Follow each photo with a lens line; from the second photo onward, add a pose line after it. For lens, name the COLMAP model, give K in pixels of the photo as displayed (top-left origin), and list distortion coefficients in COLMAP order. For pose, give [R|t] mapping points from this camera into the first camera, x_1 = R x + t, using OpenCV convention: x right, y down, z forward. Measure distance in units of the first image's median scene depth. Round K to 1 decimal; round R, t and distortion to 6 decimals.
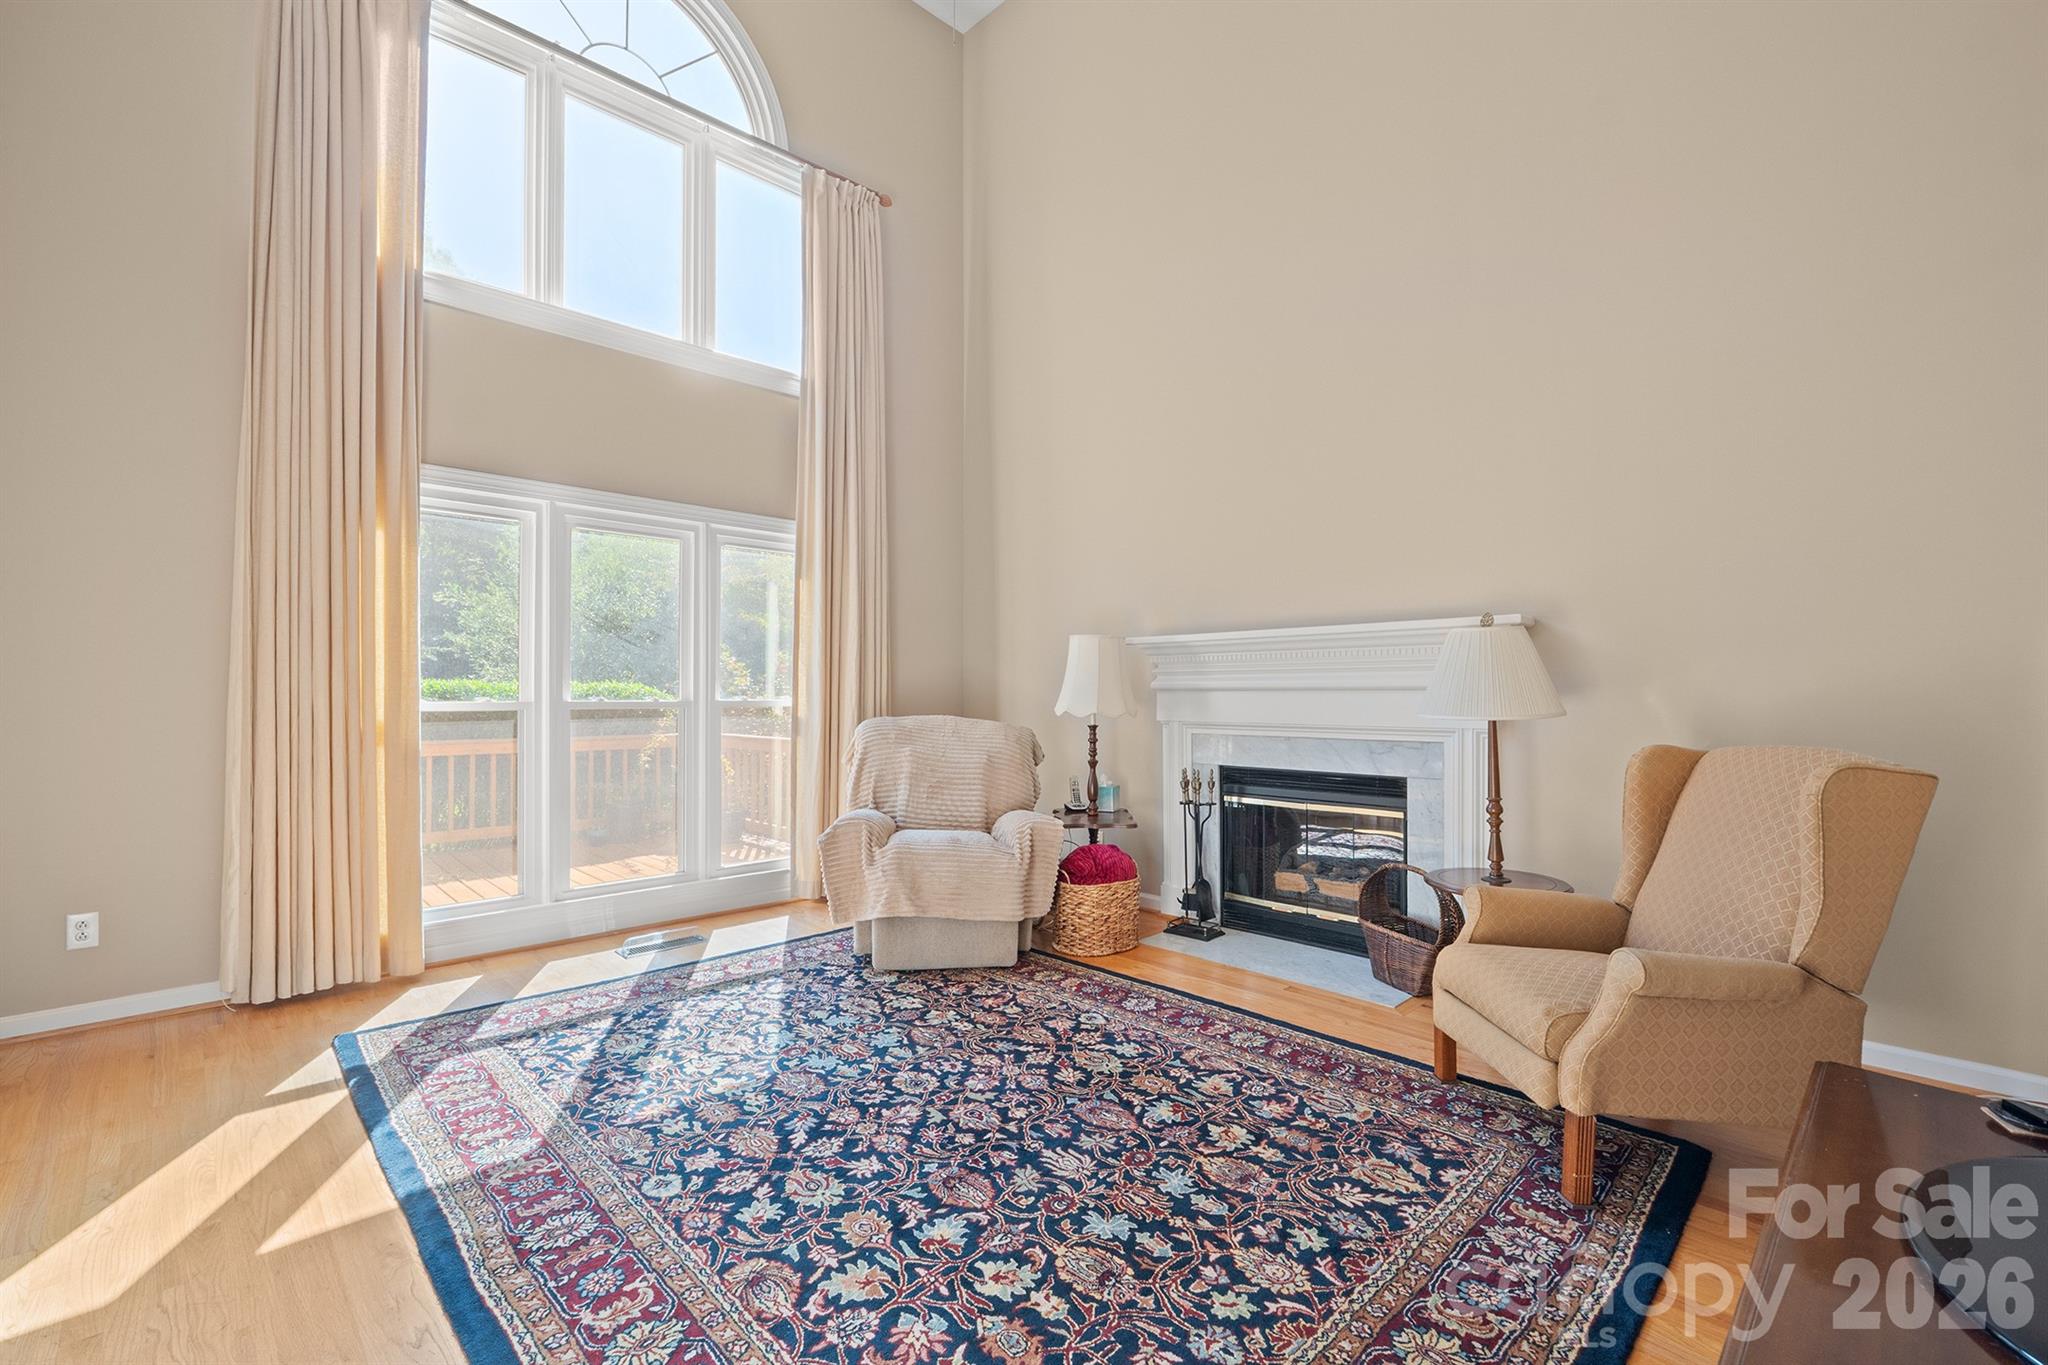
lens RADIAL K [[871.9, 0, 1028.3], [0, 871.9, 695.2], [0, 0, 1]] dist [-0.007609, 0.000576]
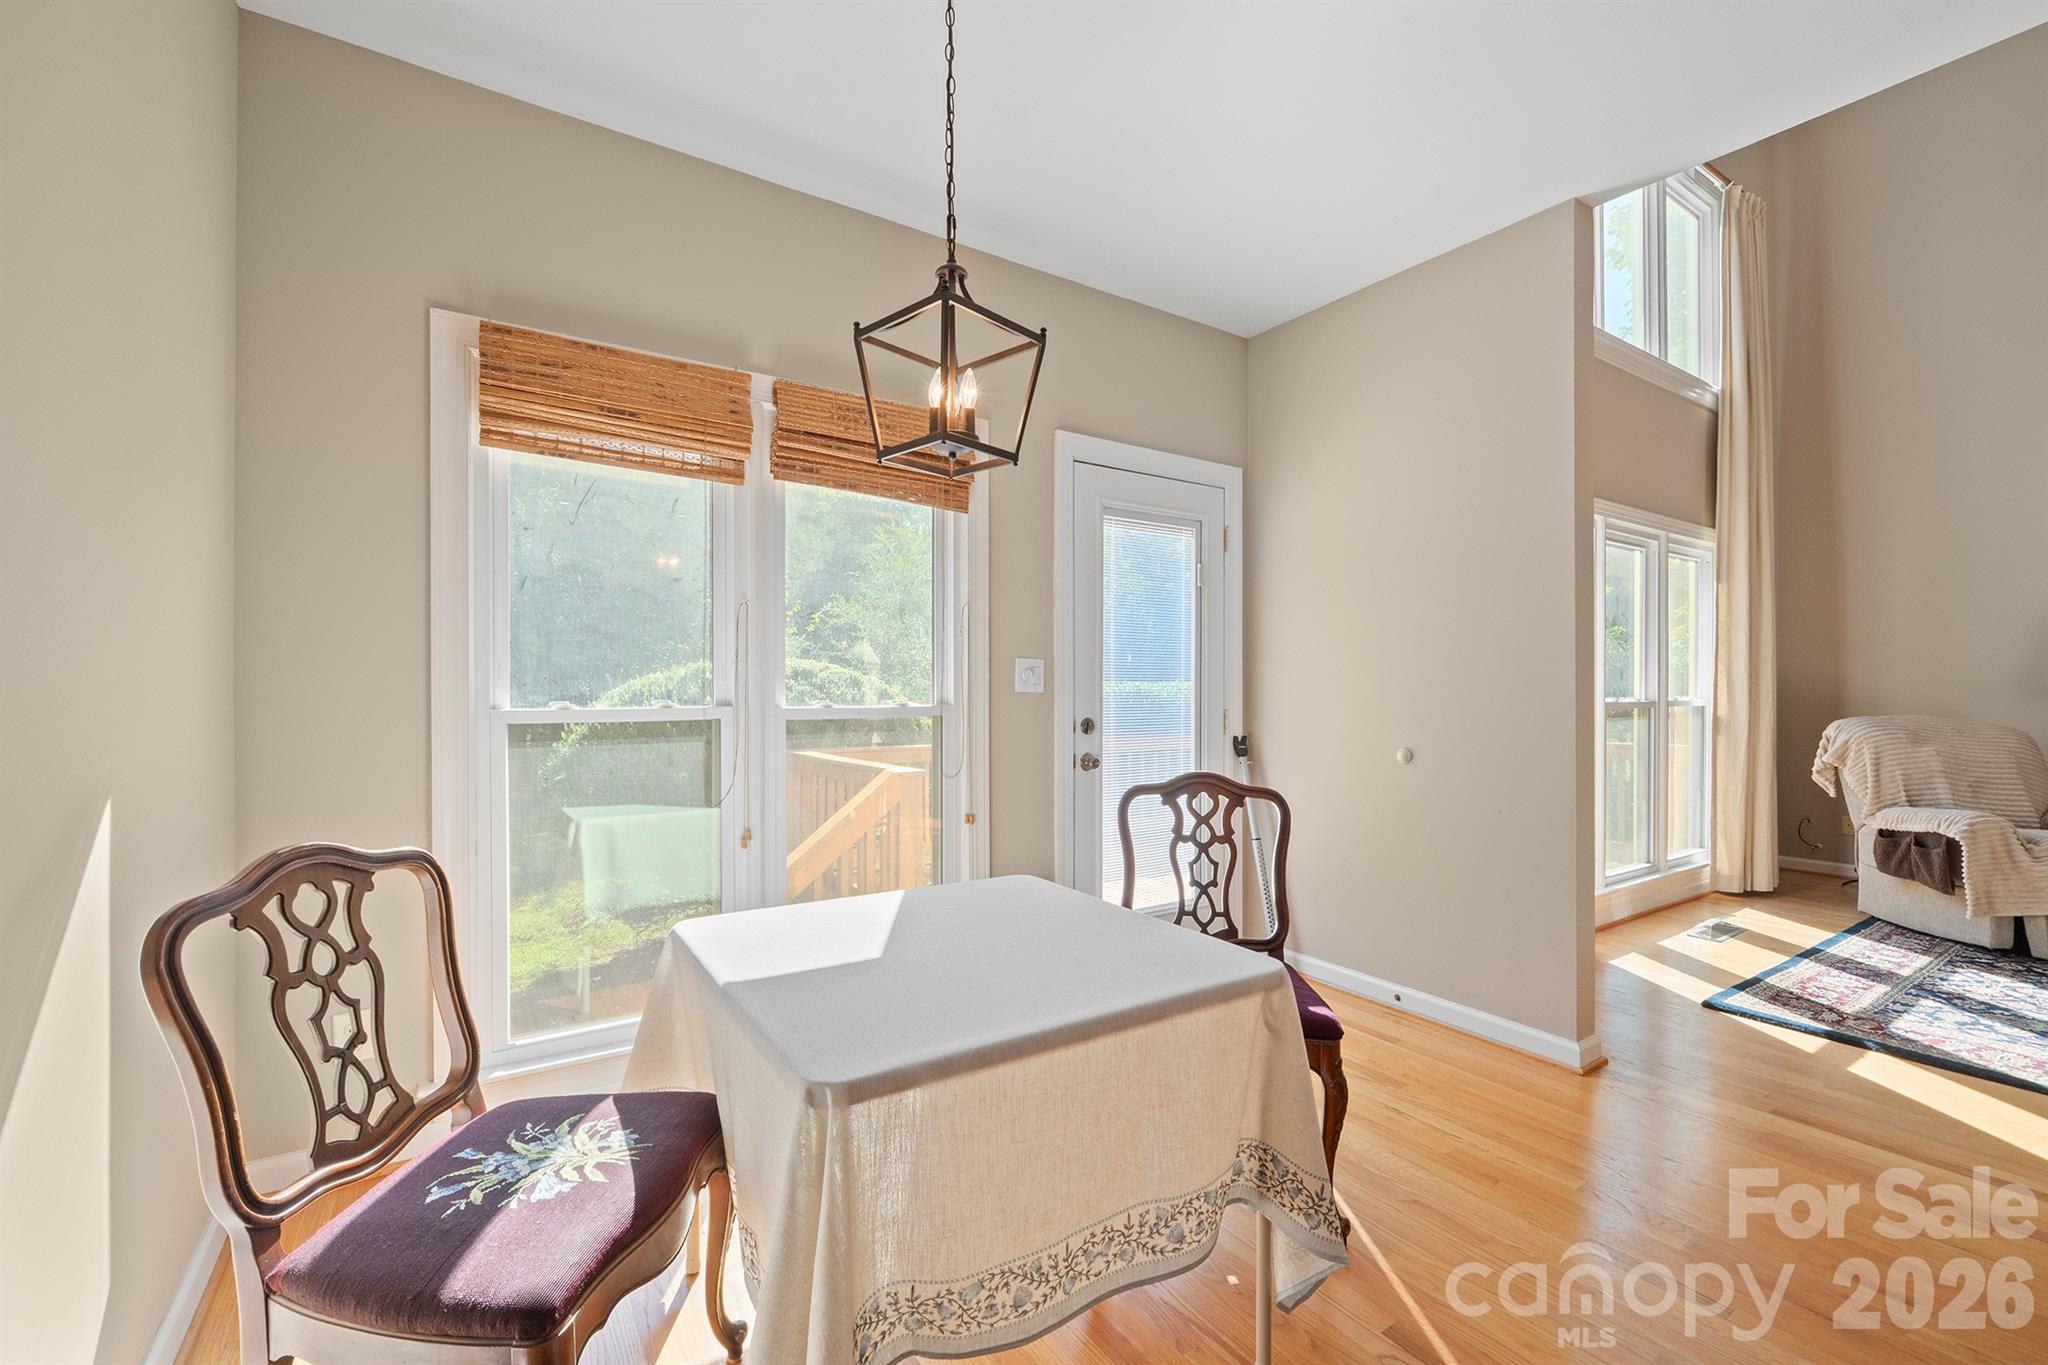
lens RADIAL K [[871.9, 0, 1030.9], [0, 871.9, 688.2], [0, 0, 1]] dist [-0.007609, 0.000576]
pose [[0.982149, -0.004435, -0.188052, -1.610418], [0.003677, 0.999984, -0.004383, -0.010855], [0.188068, 0.003613, 0.982149, -0.297259]]
